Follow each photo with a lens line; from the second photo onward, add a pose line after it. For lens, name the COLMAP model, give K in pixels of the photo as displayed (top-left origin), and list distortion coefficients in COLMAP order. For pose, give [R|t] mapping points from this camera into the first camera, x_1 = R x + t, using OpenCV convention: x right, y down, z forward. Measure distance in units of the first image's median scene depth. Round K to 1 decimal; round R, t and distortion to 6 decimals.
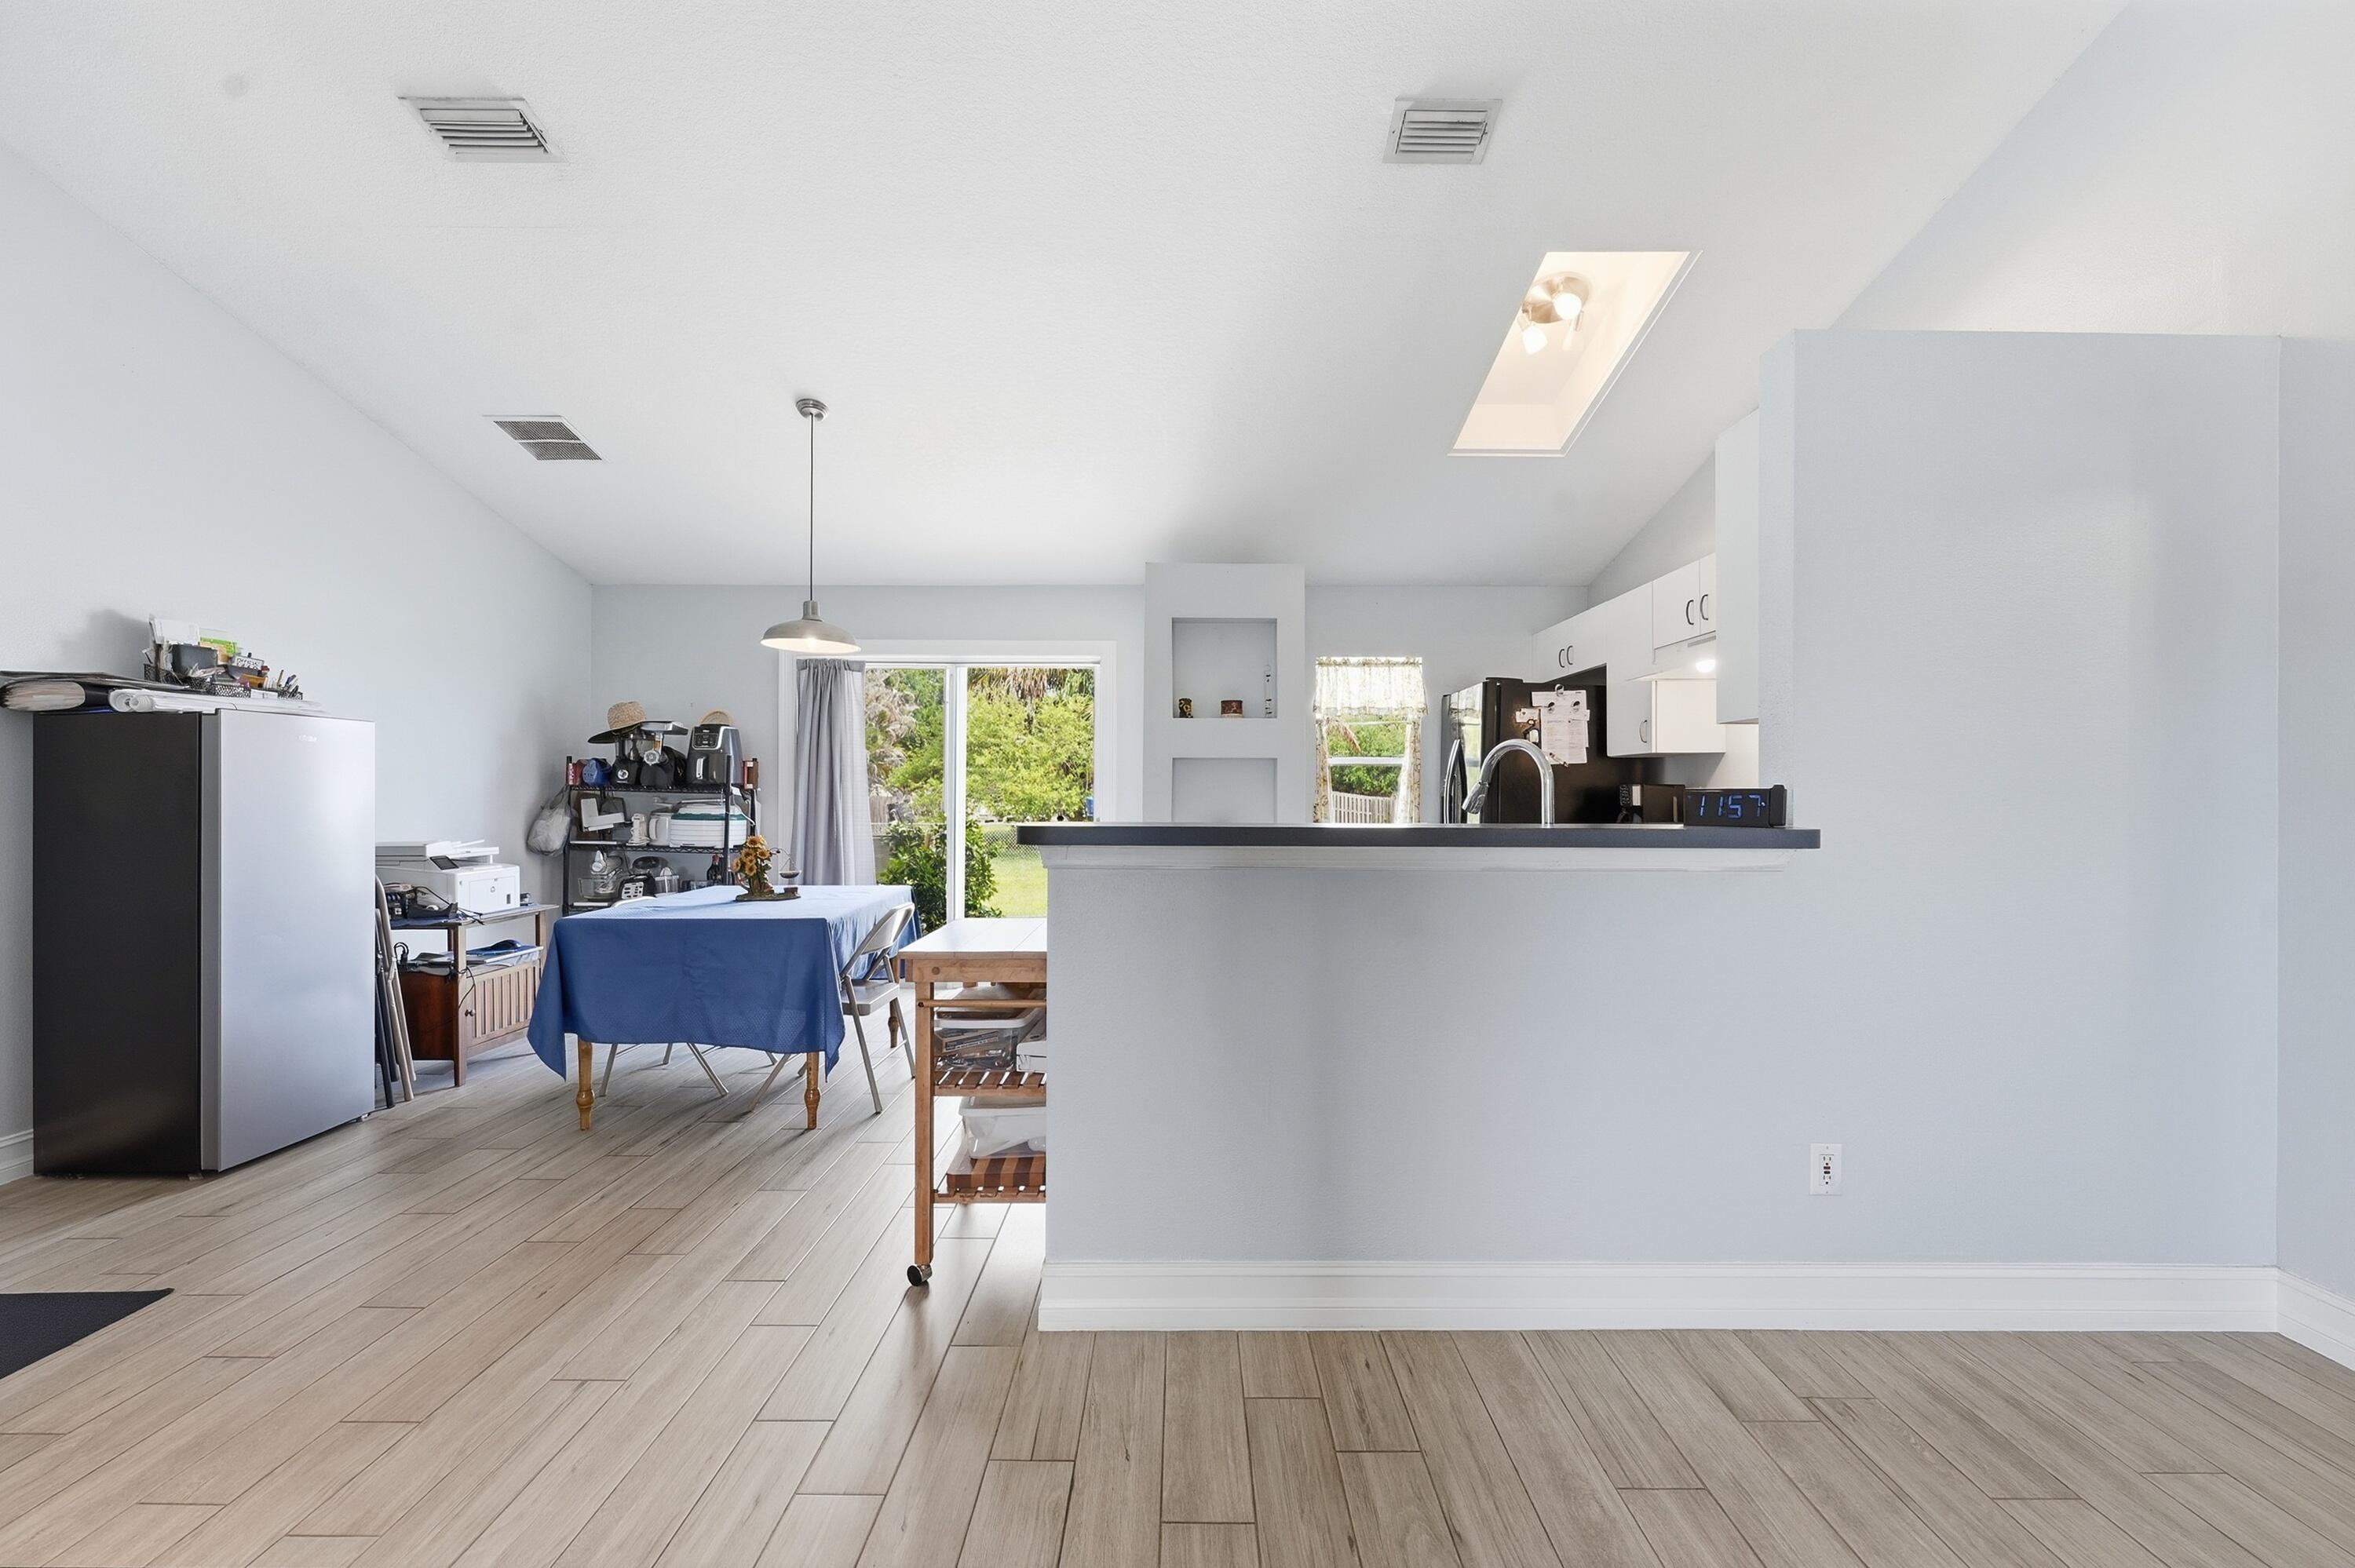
lens RADIAL K [[957.4, 0, 1177.3], [0, 957.4, 795.3], [0, 0, 1]] dist [0.001470, 0.000290]
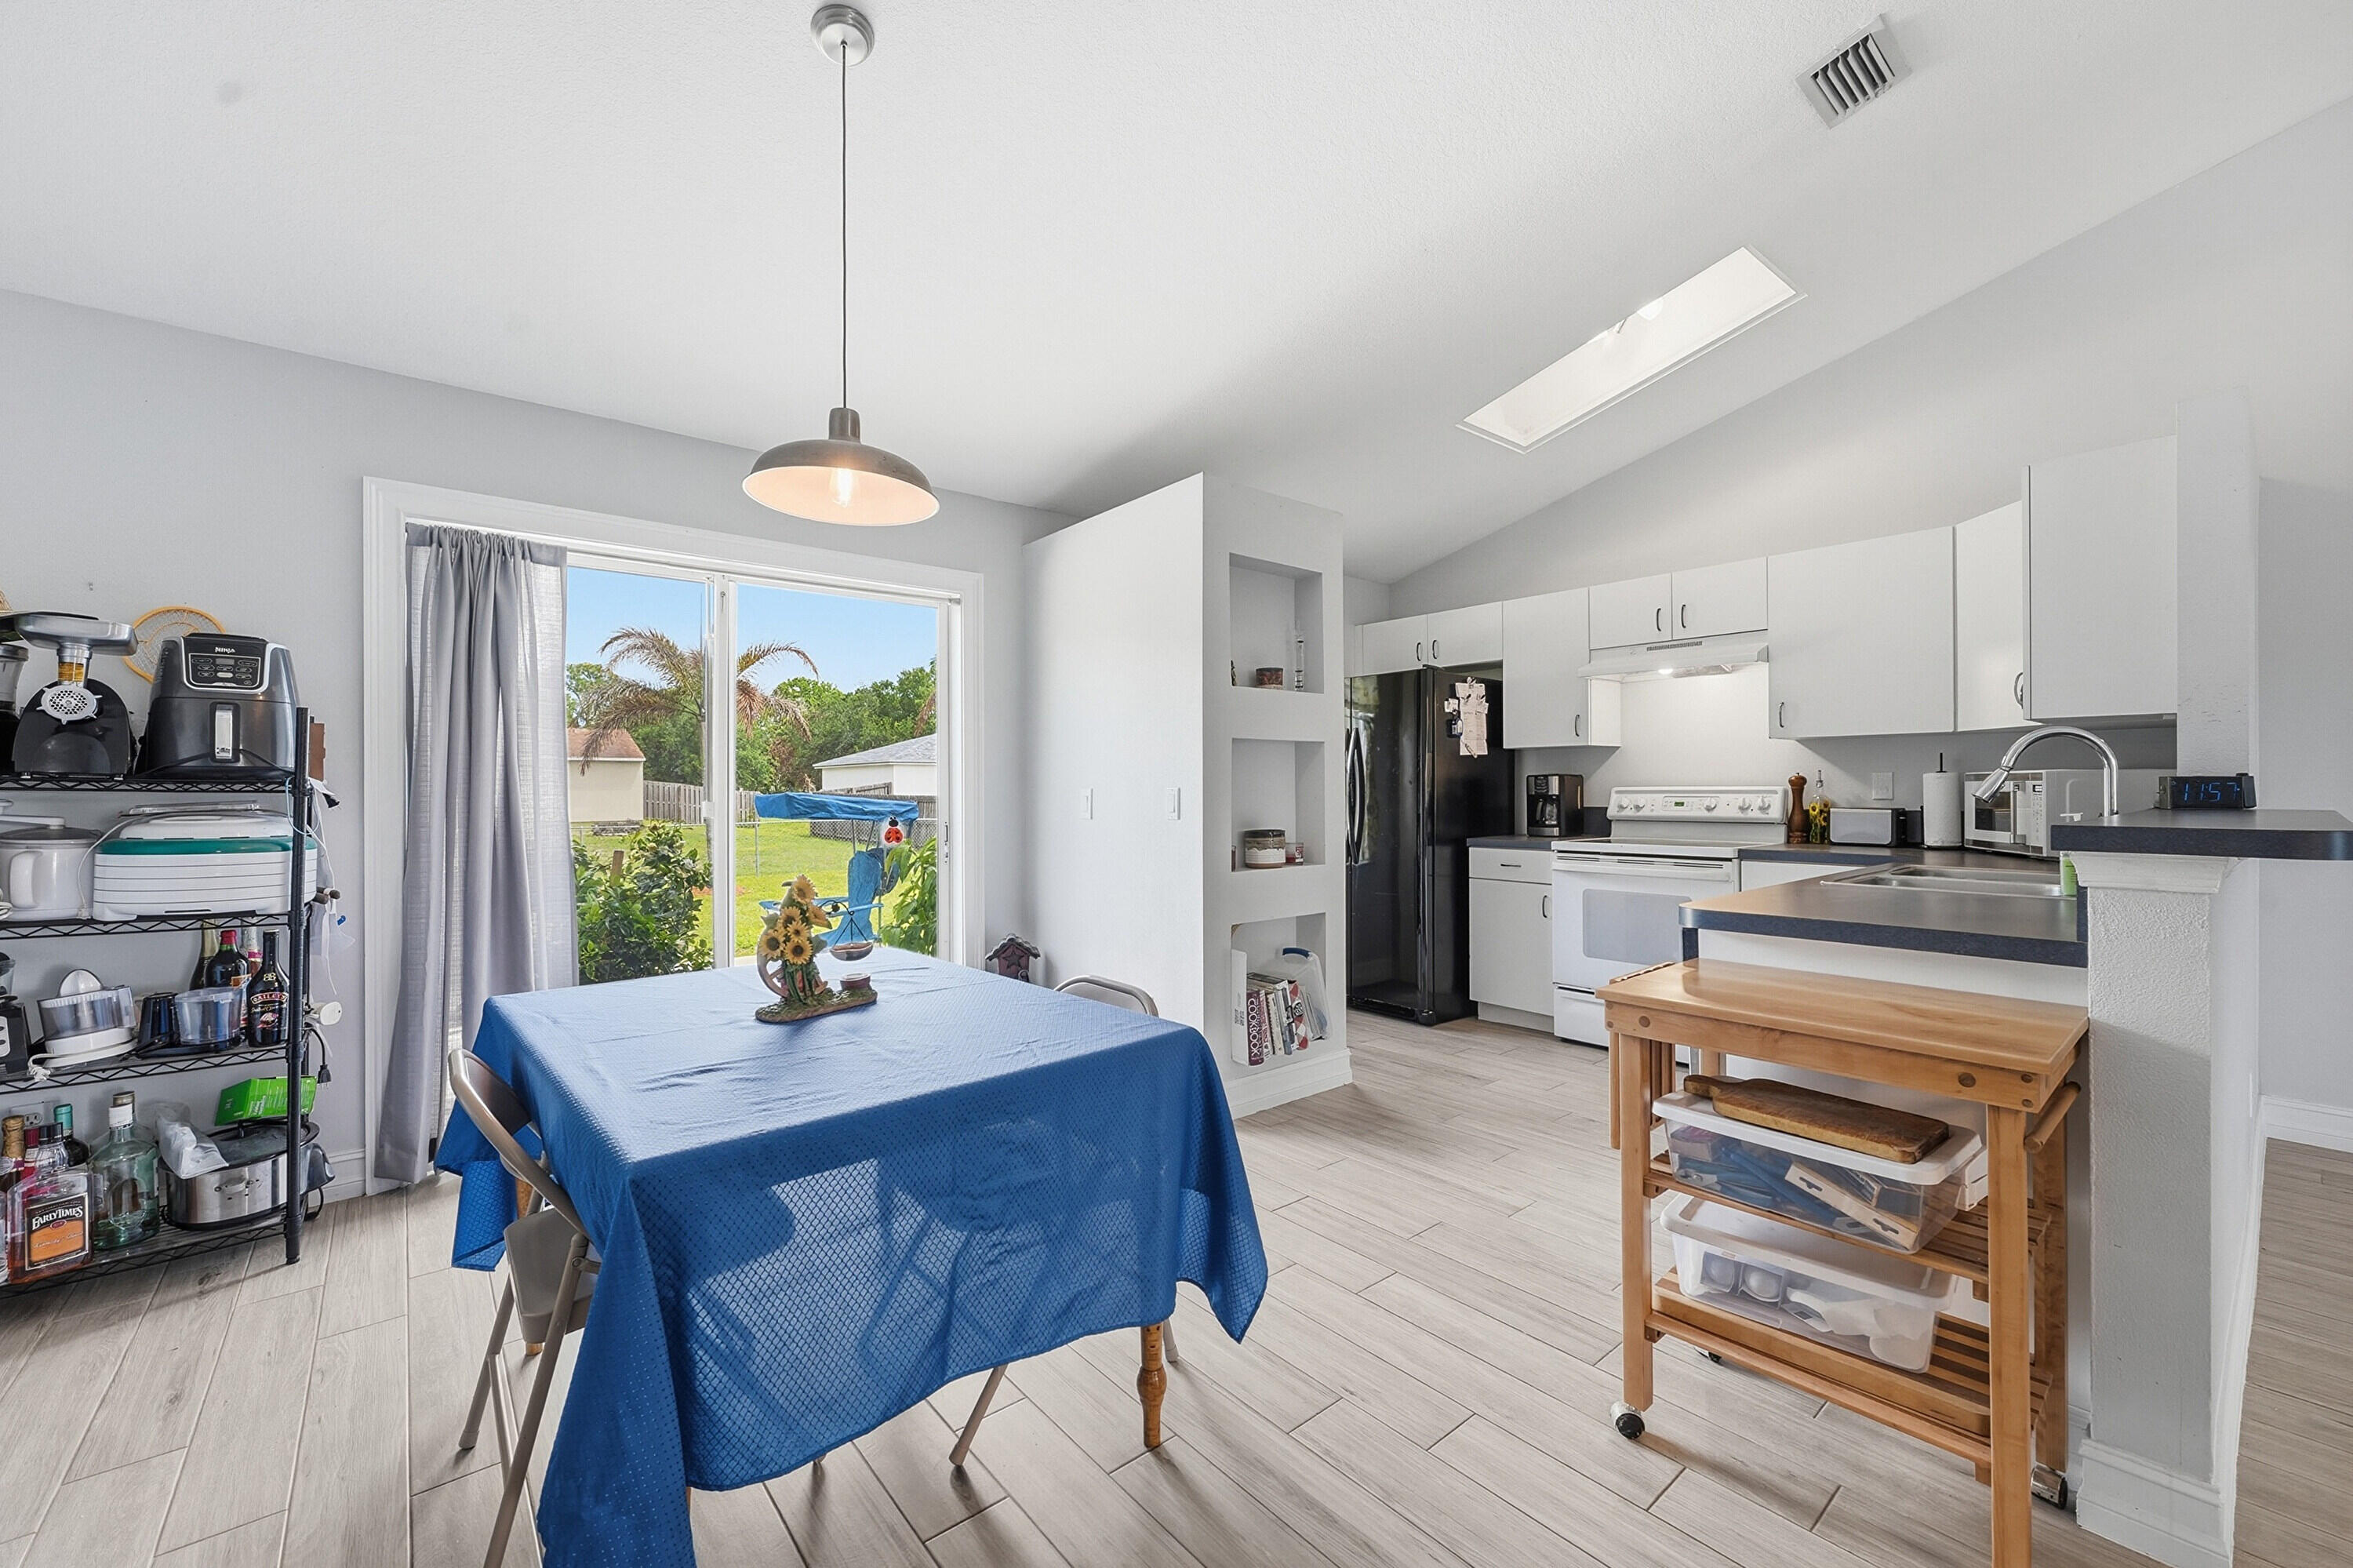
lens RADIAL K [[956.7, 0, 1176.3], [0, 956.7, 795.3], [0, 0, 1]] dist [0.001470, 0.000290]
pose [[0.763638, -0.011140, 0.645548, -0.450511], [0.009100, 0.999938, 0.006490, 0.000793], [-0.645580, 0.000919, 0.763692, 0.387968]]
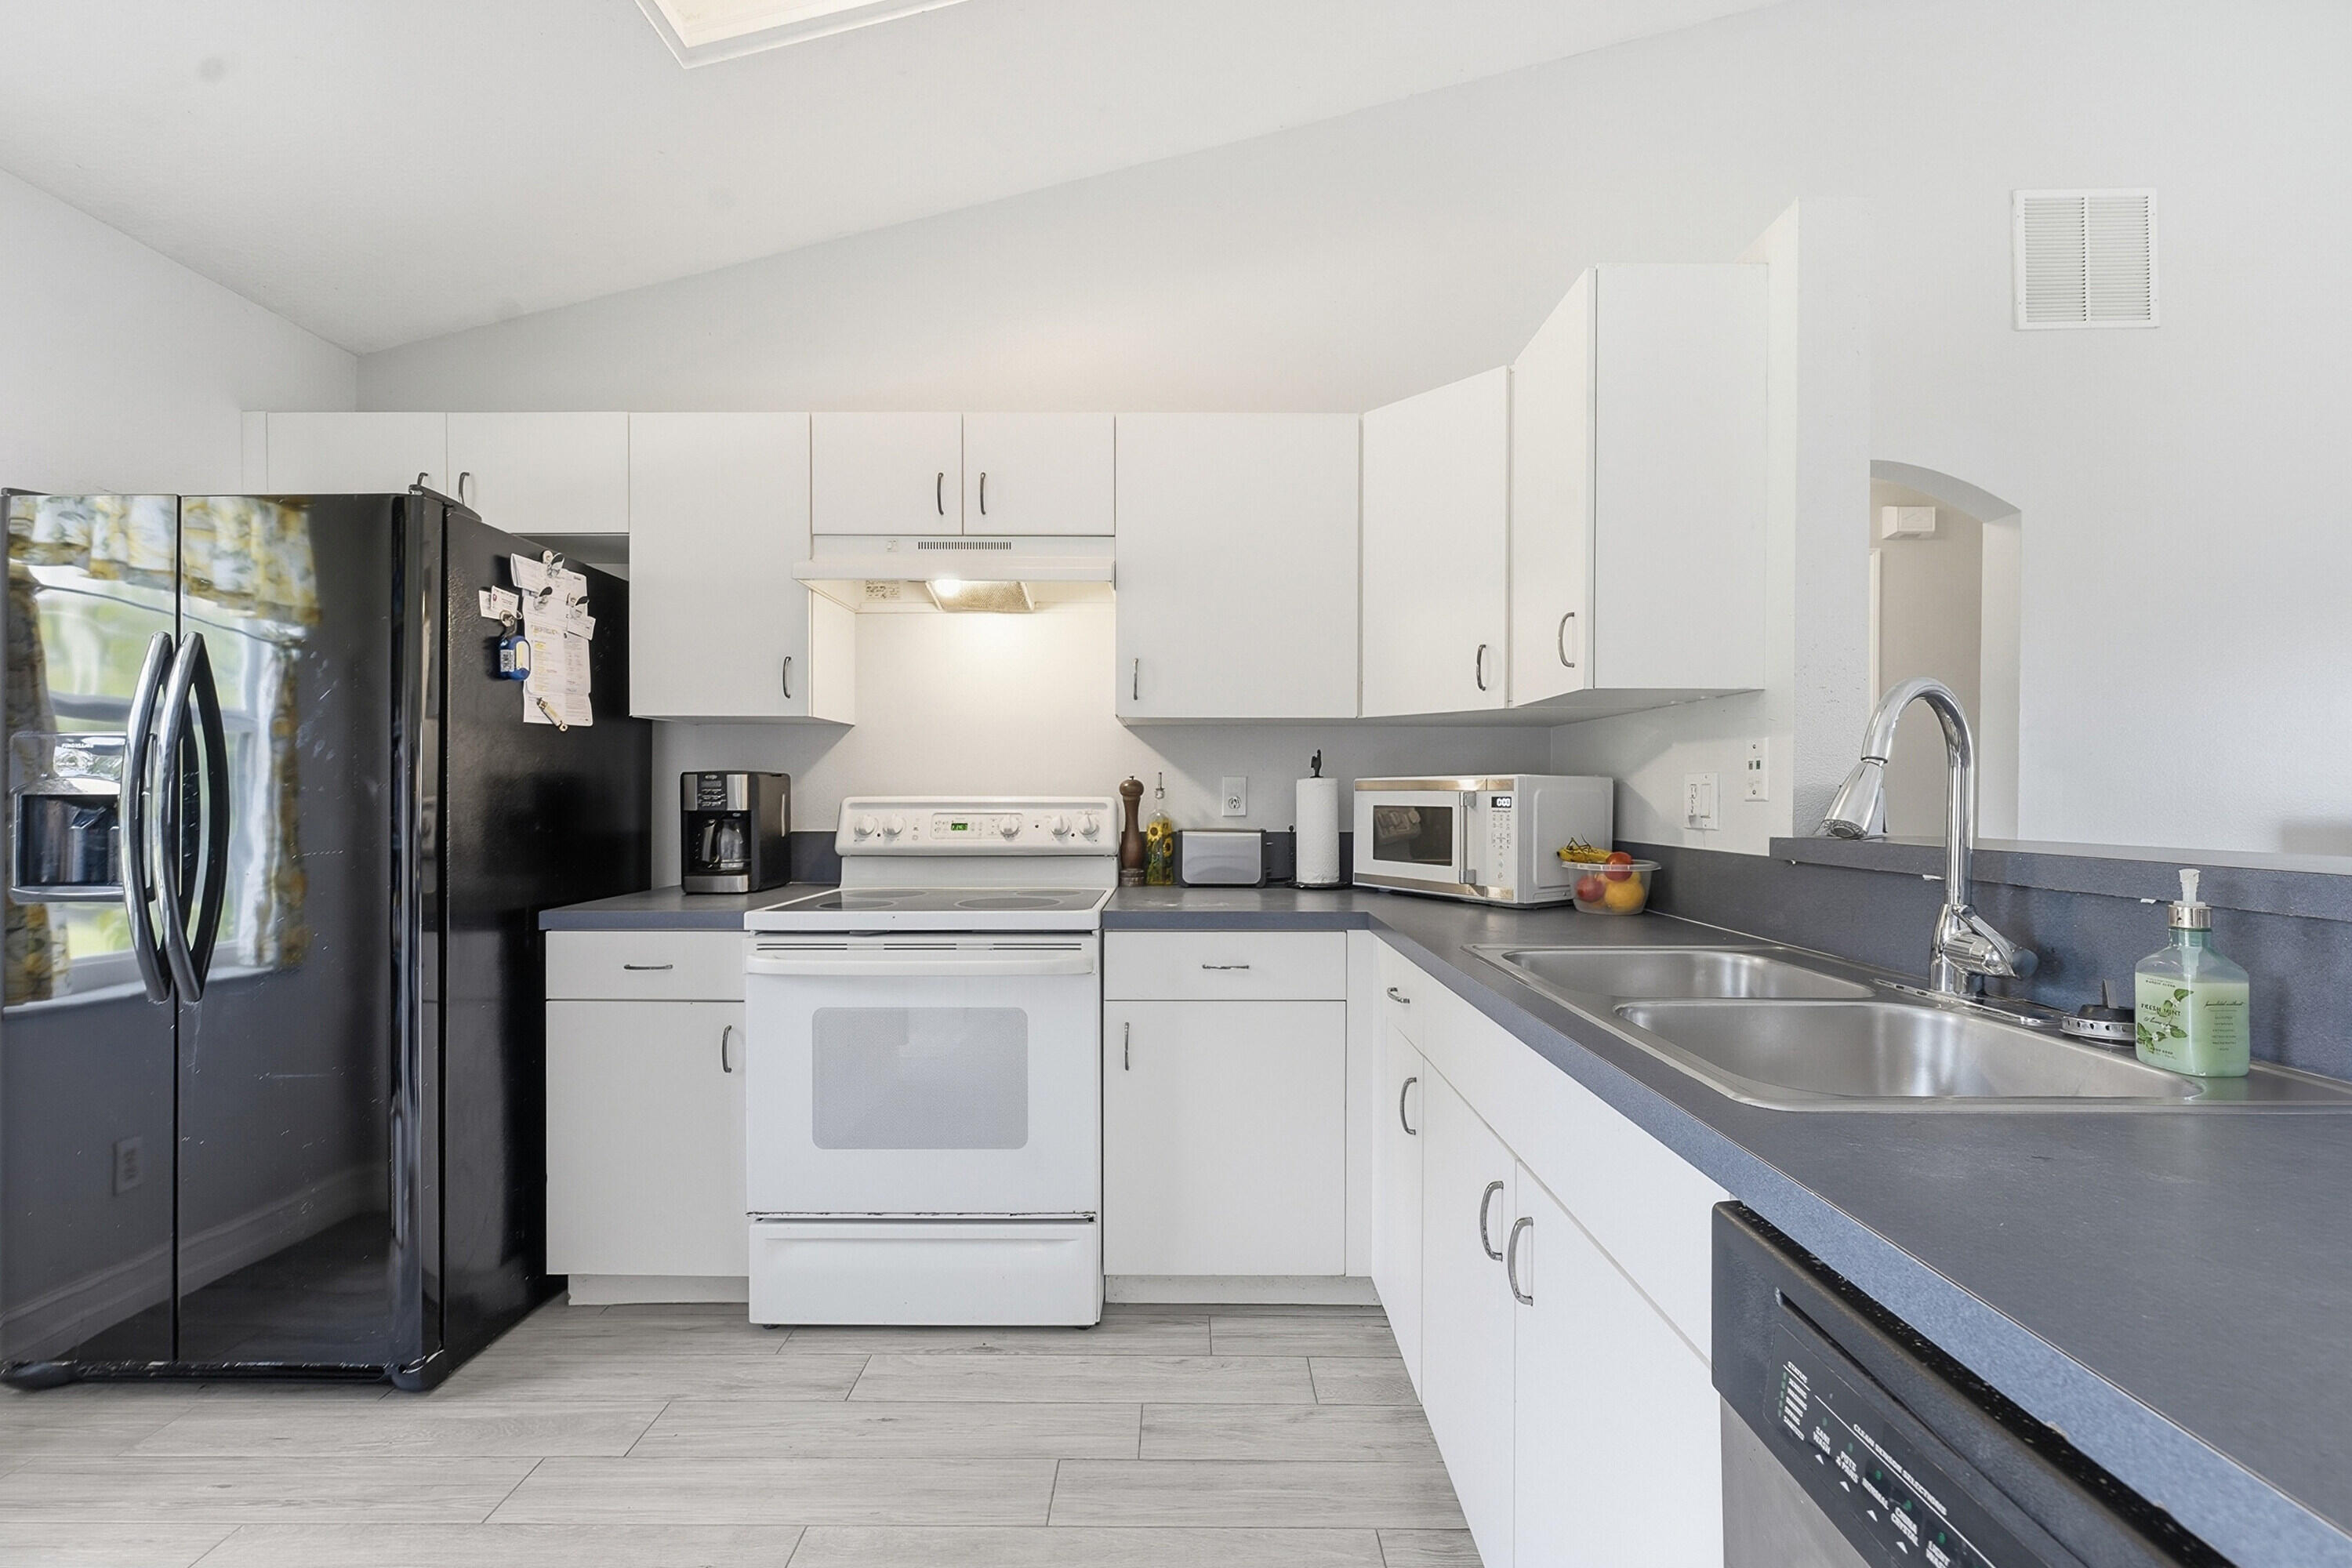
lens RADIAL K [[956.3, 0, 1175.8], [0, 956.3, 795.3], [0, 0, 1]] dist [0.001470, 0.000290]
pose [[-0.004650, -0.007403, 0.999962, -0.055340], [0.000861, 0.999972, 0.007407, -0.001298], [-0.999989, 0.000896, -0.004644, 0.639504]]
